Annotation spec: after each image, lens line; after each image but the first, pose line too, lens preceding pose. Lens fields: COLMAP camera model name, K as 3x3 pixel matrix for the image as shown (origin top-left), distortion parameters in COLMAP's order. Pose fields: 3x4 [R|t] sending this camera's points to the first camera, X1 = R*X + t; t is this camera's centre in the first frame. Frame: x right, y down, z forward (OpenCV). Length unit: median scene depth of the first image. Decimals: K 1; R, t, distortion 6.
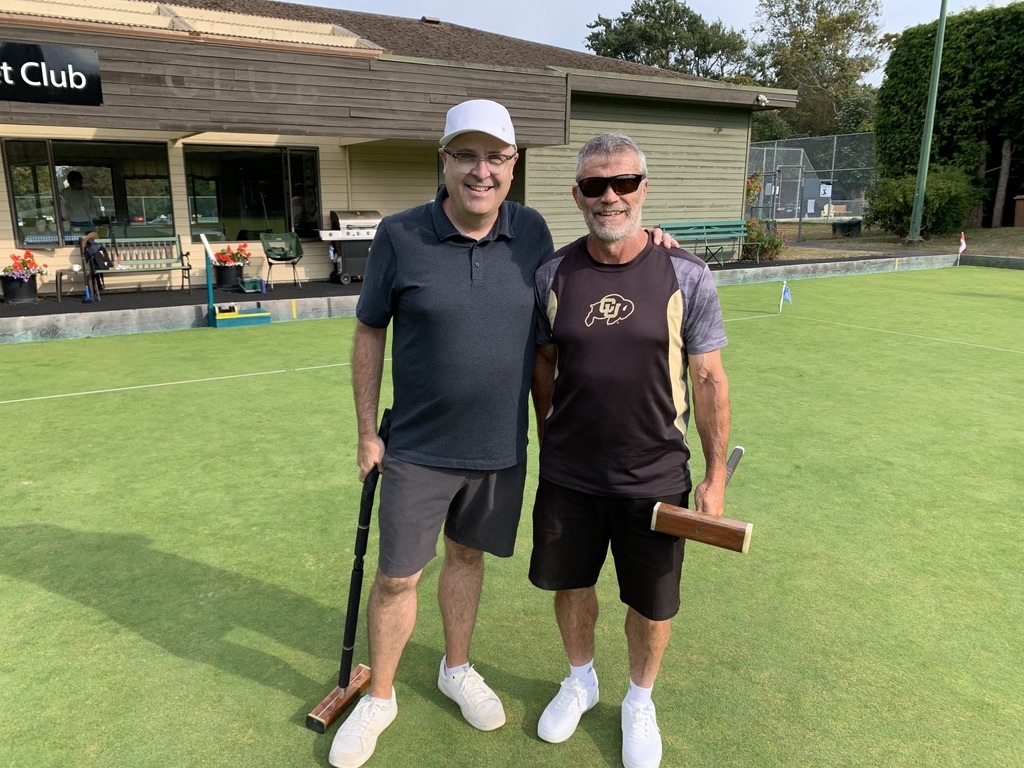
lens RADIAL K [[792.2, 0, 500.9], [0, 792.2, 393.2], [0, 0, 1]] dist [0.013531, -0.005634]
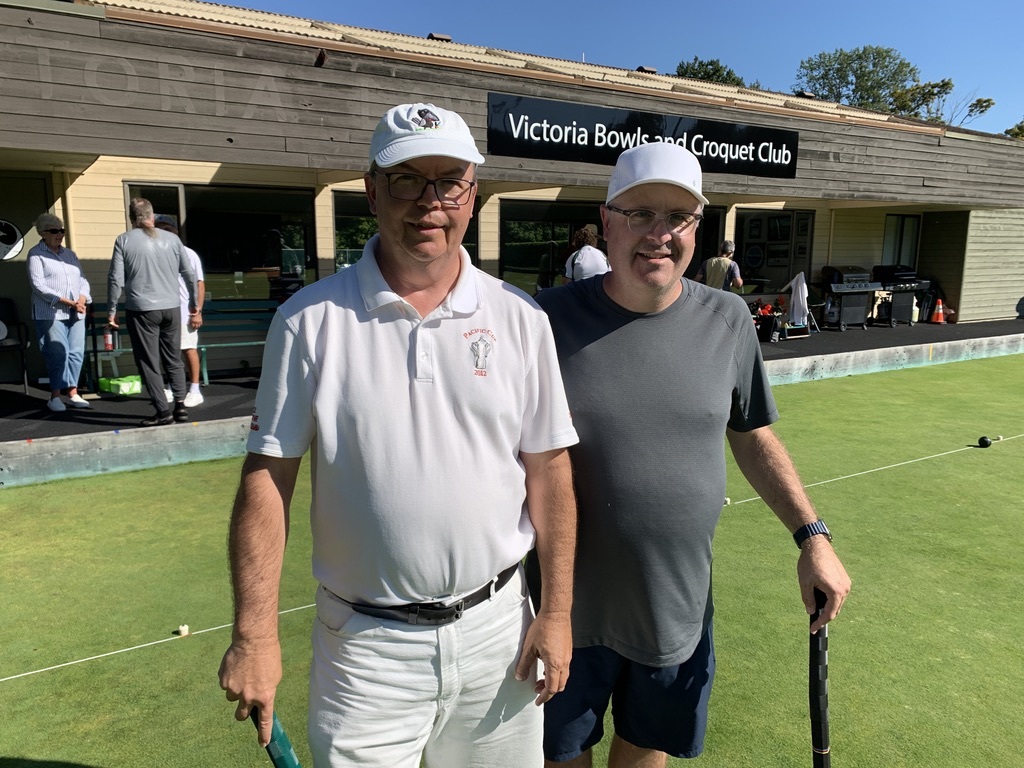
lens RADIAL K [[808.2, 0, 497.1], [0, 808.2, 396.5], [0, 0, 1]] dist [0.015338, -0.001978]
pose [[0.999458, -0.003974, 0.032681, -0.843071], [0.006047, 0.997959, -0.063574, 0.024187], [-0.032361, 0.063737, 0.997442, -0.123103]]
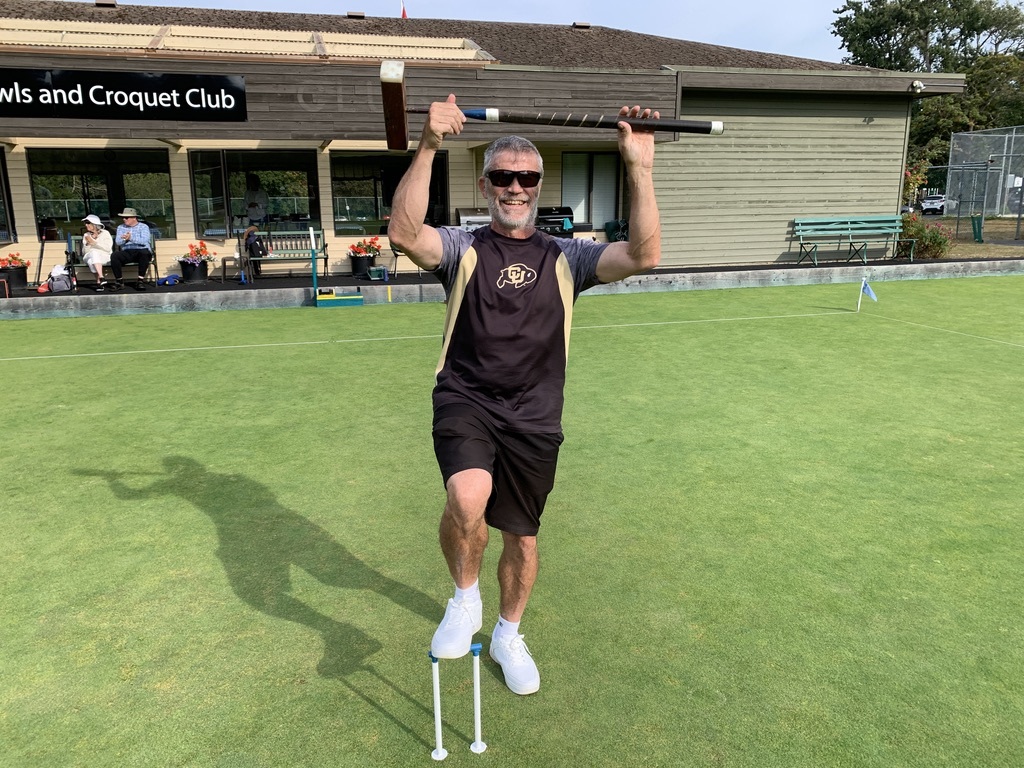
lens RADIAL K [[789.9, 0, 499.7], [0, 789.9, 380.2], [0, 0, 1]] dist [0.022433, -0.013986]
pose [[0.957753, 0.056479, -0.281992, 0.199599], [-0.060082, 0.998185, -0.004139, 0.011799], [0.281247, 0.020906, 0.959408, -0.035889]]
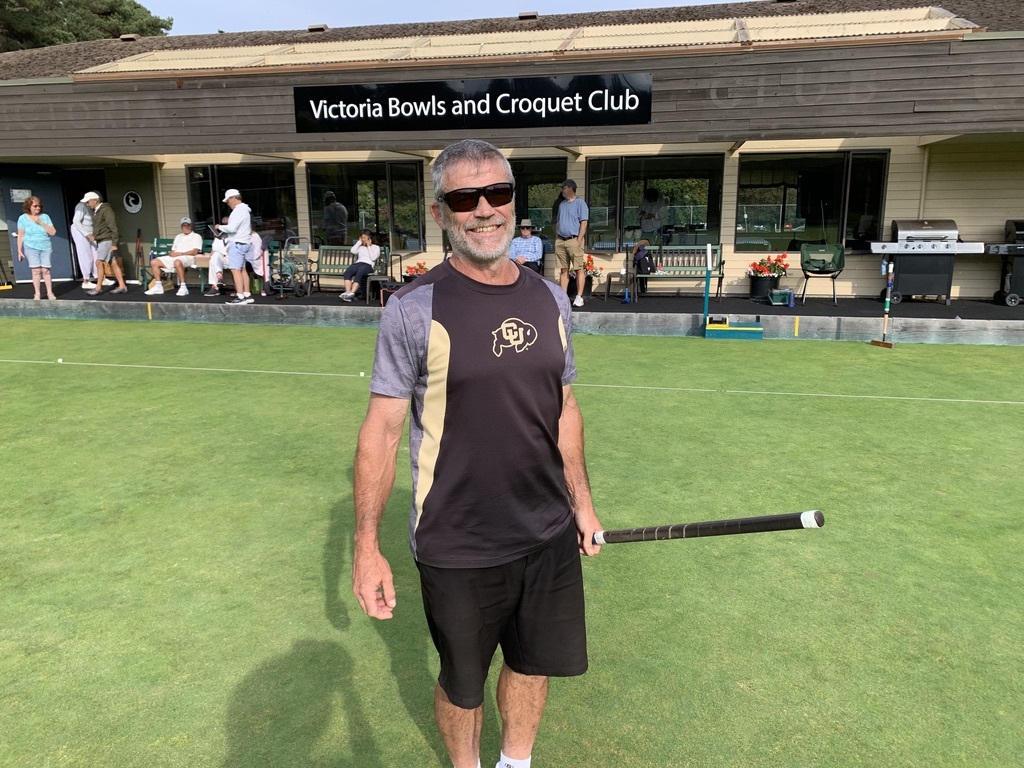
lens RADIAL K [[789.9, 0, 499.7], [0, 789.9, 380.2], [0, 0, 1]] dist [0.022433, -0.013986]
pose [[0.717655, 0.144134, -0.681319, 0.118107], [-0.160660, 0.986223, 0.039408, -0.023470], [0.677613, 0.081180, 0.730925, 0.089676]]
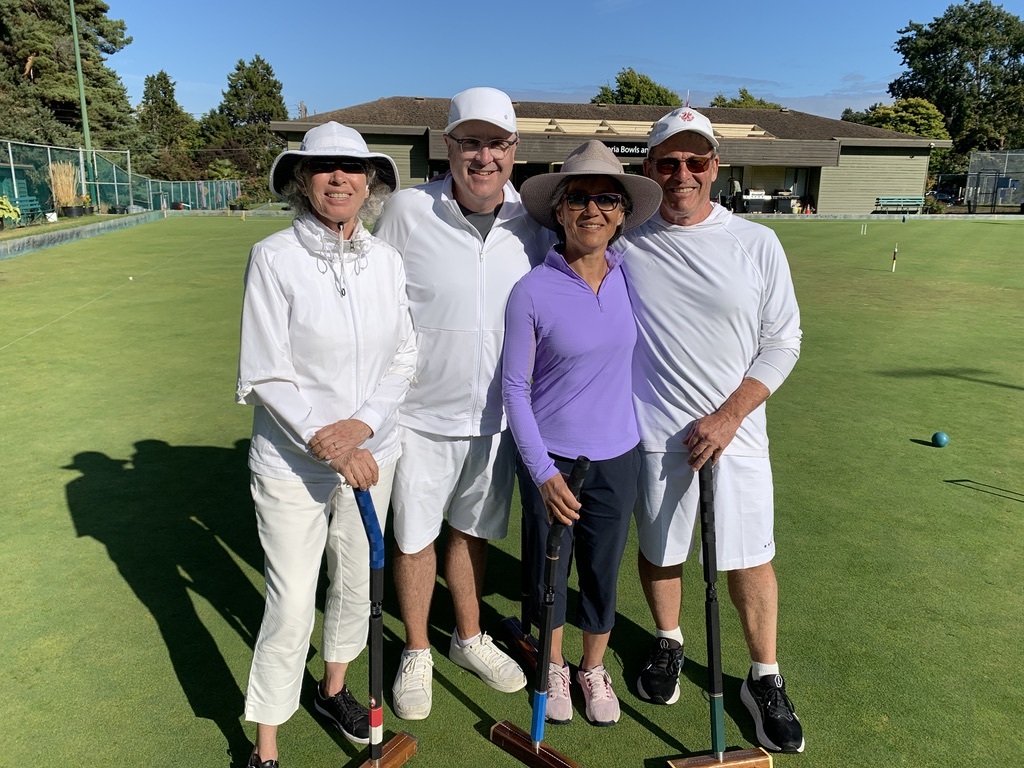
lens RADIAL K [[822.8, 0, 465.3], [0, 822.8, 384.7], [0, 0, 1]] dist [0.005662, 0.000300]
pose [[0.933818, 0.096972, -0.344354, -0.081226], [-0.098934, 0.995023, 0.011916, 0.641499], [0.343796, 0.022941, 0.938764, -2.528111]]
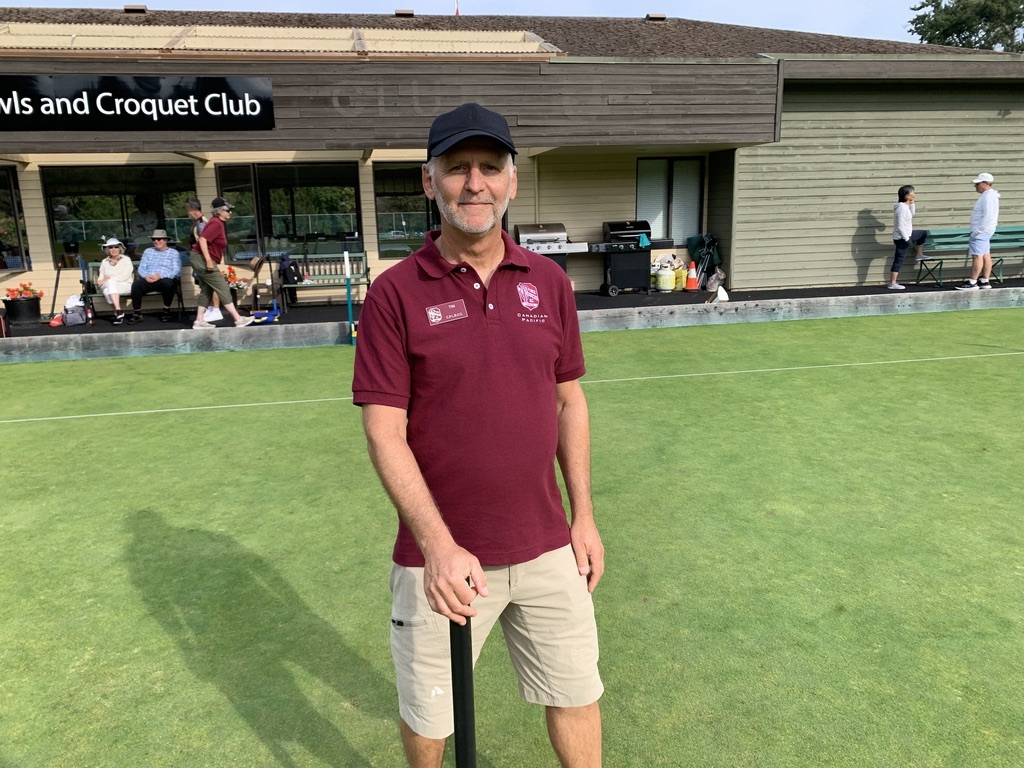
lens RADIAL K [[796.3, 0, 498.6], [0, 796.3, 381.3], [0, 0, 1]] dist [0.011070, -0.000679]
pose [[0.934615, 0.051589, -0.351899, 0.139723], [-0.060692, 0.998046, -0.014877, -0.028784], [0.350444, 0.035262, 0.935920, 0.114582]]
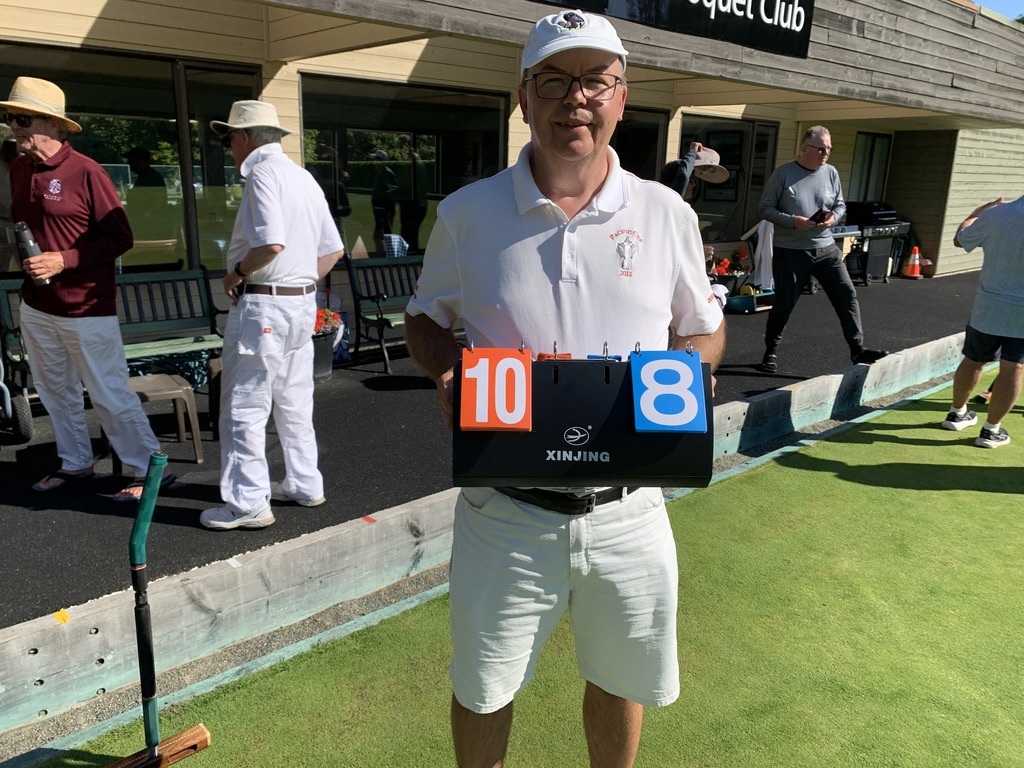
lens RADIAL K [[796.3, 0, 498.6], [0, 796.3, 381.3], [0, 0, 1]] dist [0.011070, -0.000679]
pose [[0.981587, -0.028884, 0.188821, -0.782345], [0.025967, 0.999502, 0.017905, -0.086152], [-0.189244, -0.012672, 0.981848, 0.314976]]
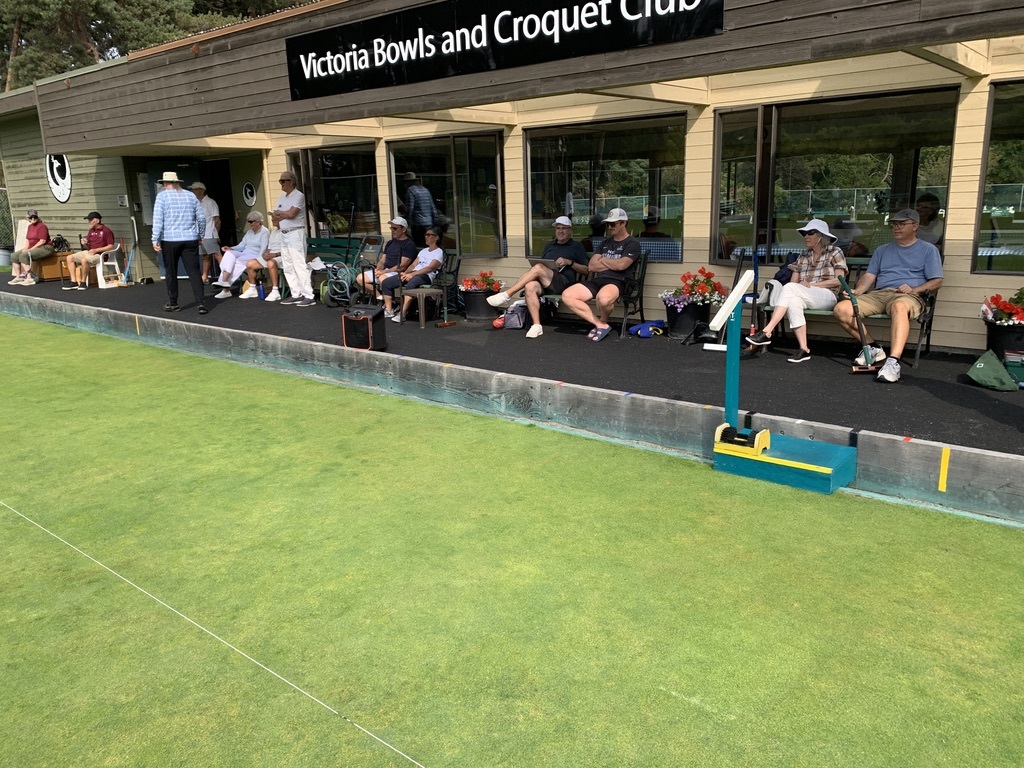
lens RADIAL K [[789.9, 0, 499.7], [0, 789.9, 380.2], [0, 0, 1]] dist [0.022433, -0.013986]
pose [[0.316743, 0.207011, -0.925646, 0.023000], [-0.205720, 0.967657, 0.146012, -0.148074], [0.925934, 0.144175, 0.349085, 0.597754]]
